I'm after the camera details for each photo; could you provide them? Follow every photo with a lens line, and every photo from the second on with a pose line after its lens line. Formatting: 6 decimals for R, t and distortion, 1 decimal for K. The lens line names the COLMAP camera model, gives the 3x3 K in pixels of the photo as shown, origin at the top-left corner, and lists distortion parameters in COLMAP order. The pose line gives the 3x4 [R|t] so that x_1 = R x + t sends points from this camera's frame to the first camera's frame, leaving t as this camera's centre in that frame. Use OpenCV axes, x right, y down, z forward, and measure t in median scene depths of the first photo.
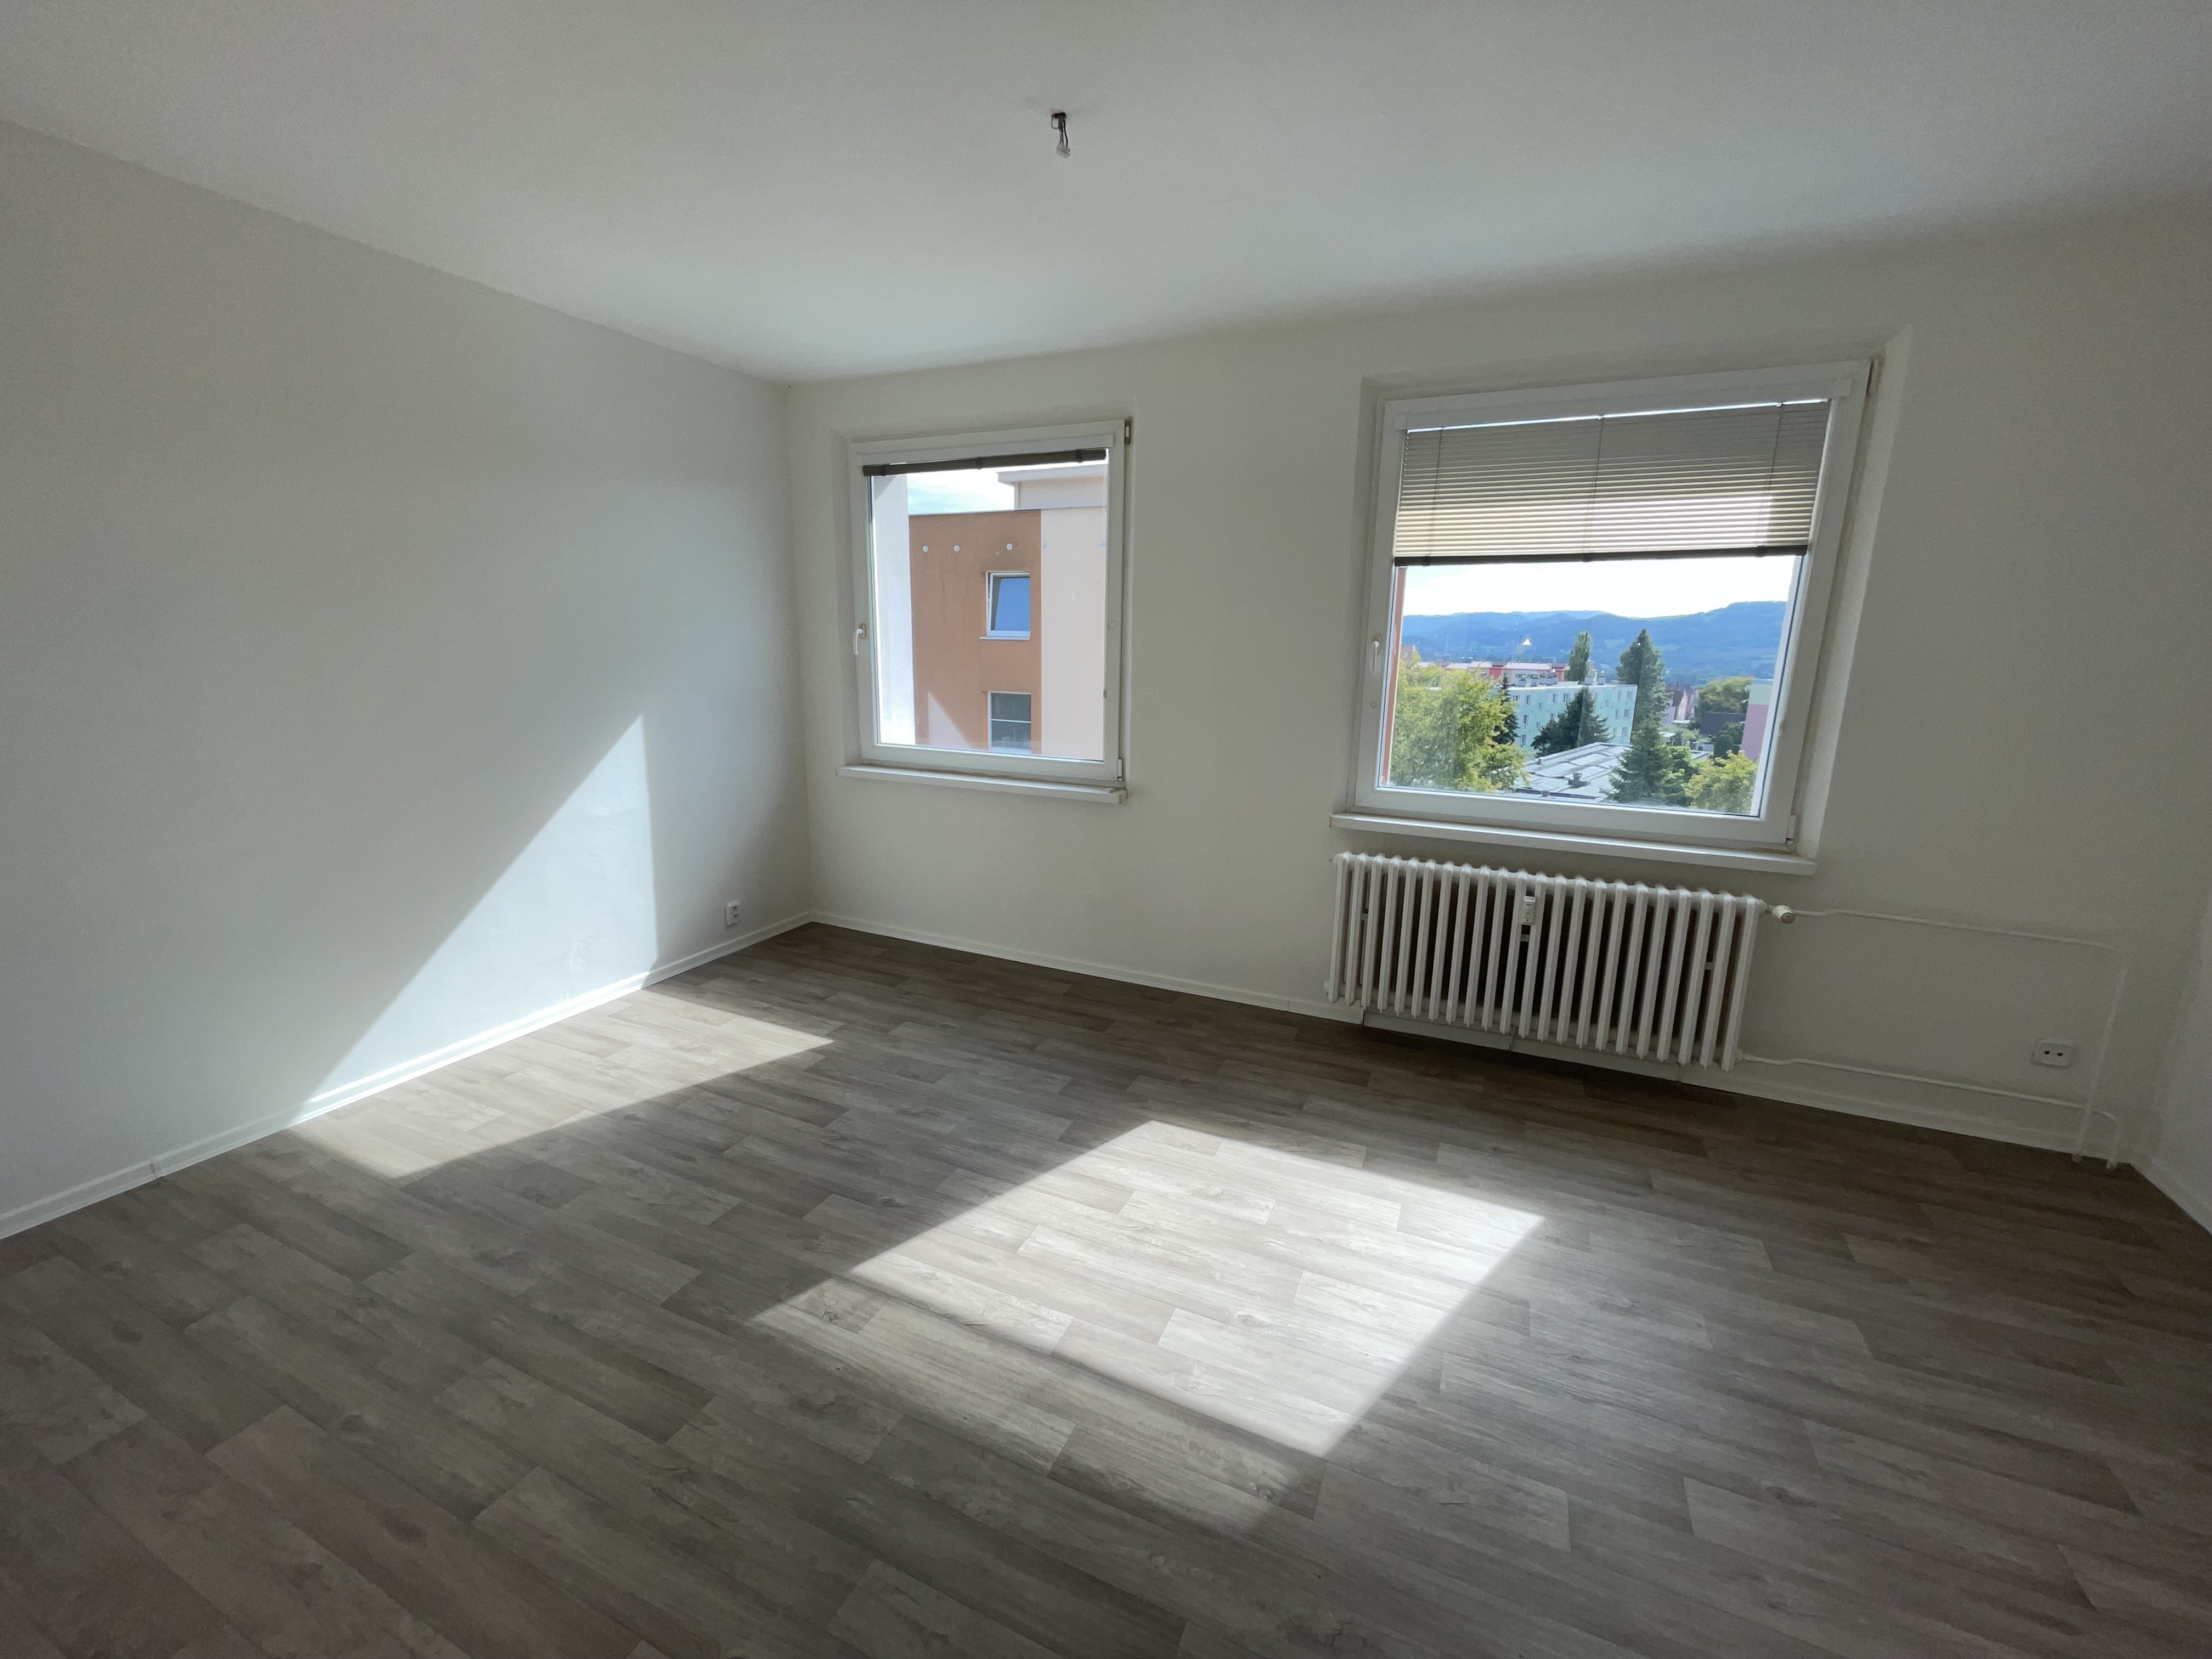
lens RADIAL K [[927.5, 0, 1158.6], [0, 927.5, 884.7], [0, 0, 1]] dist [-0.001001, 0.000016]
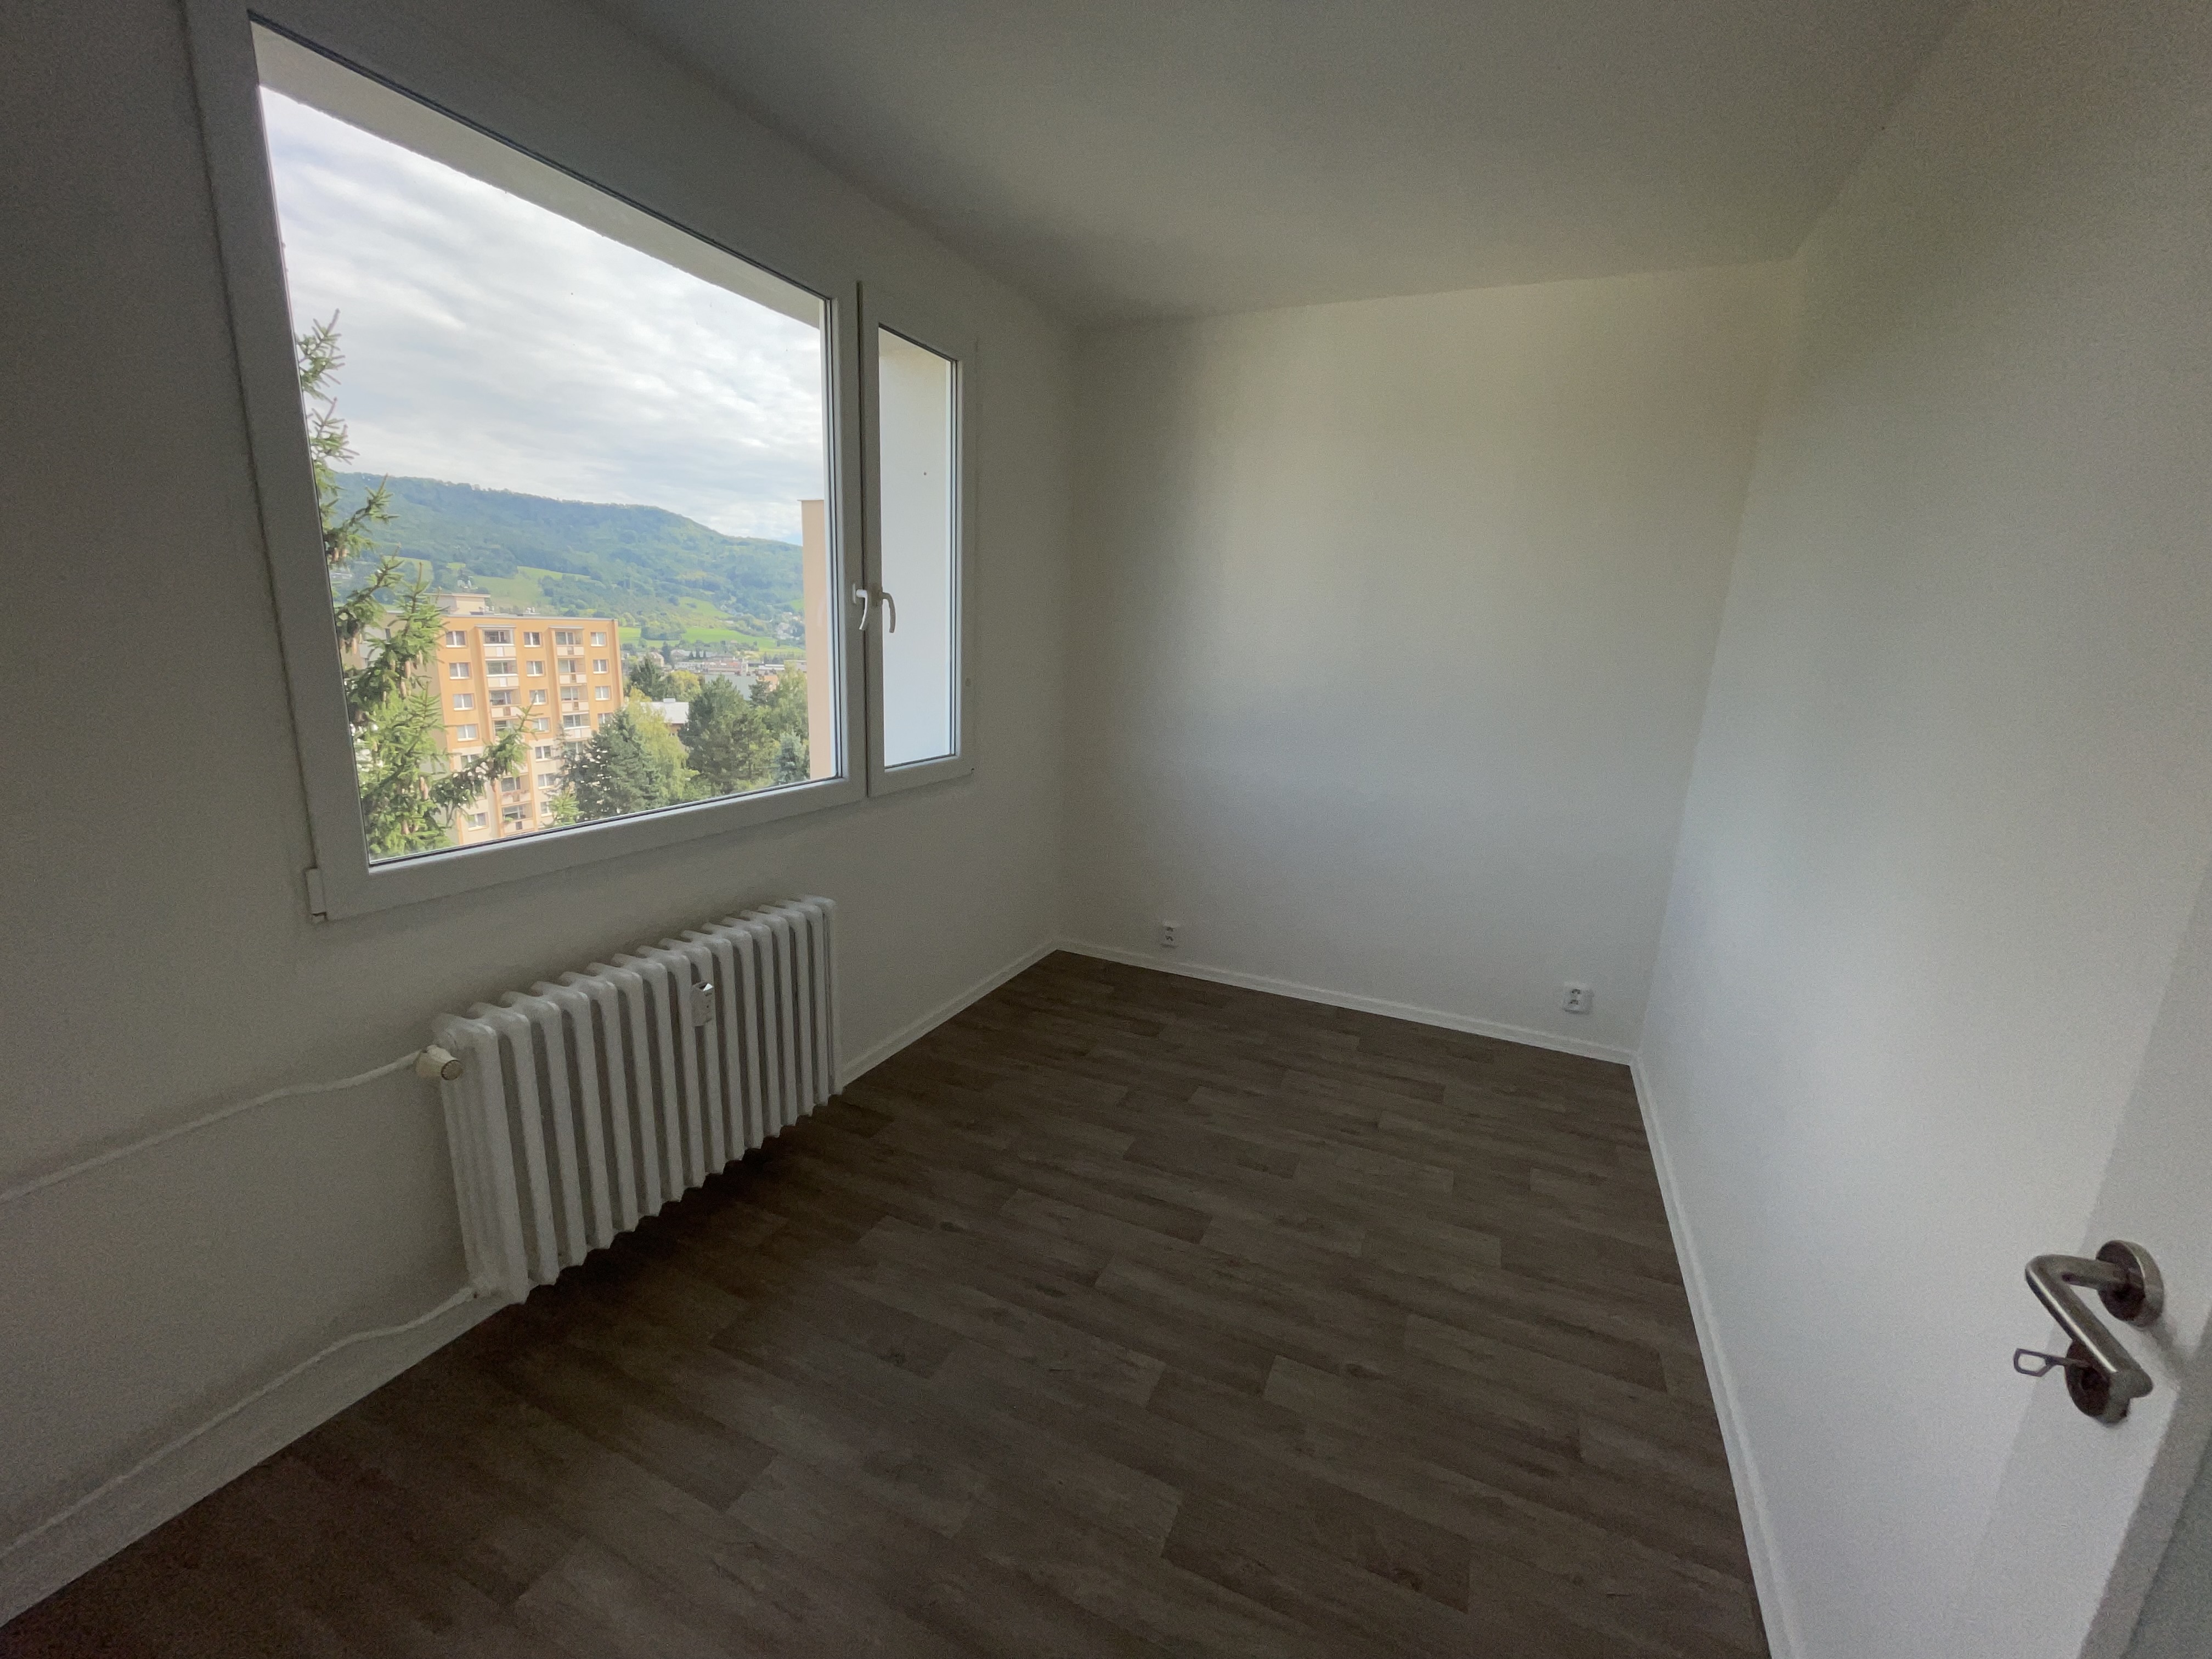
lens RADIAL K [[941.1, 0, 1166.0], [0, 941.1, 834.1], [0, 0, 1]] dist [-0.000708, -0.000380]
pose [[0.999568, 0.023521, 0.017607, -0.116746], [-0.022773, 0.998878, -0.041513, -0.015673], [-0.018564, 0.041094, 0.998983, 0.051567]]
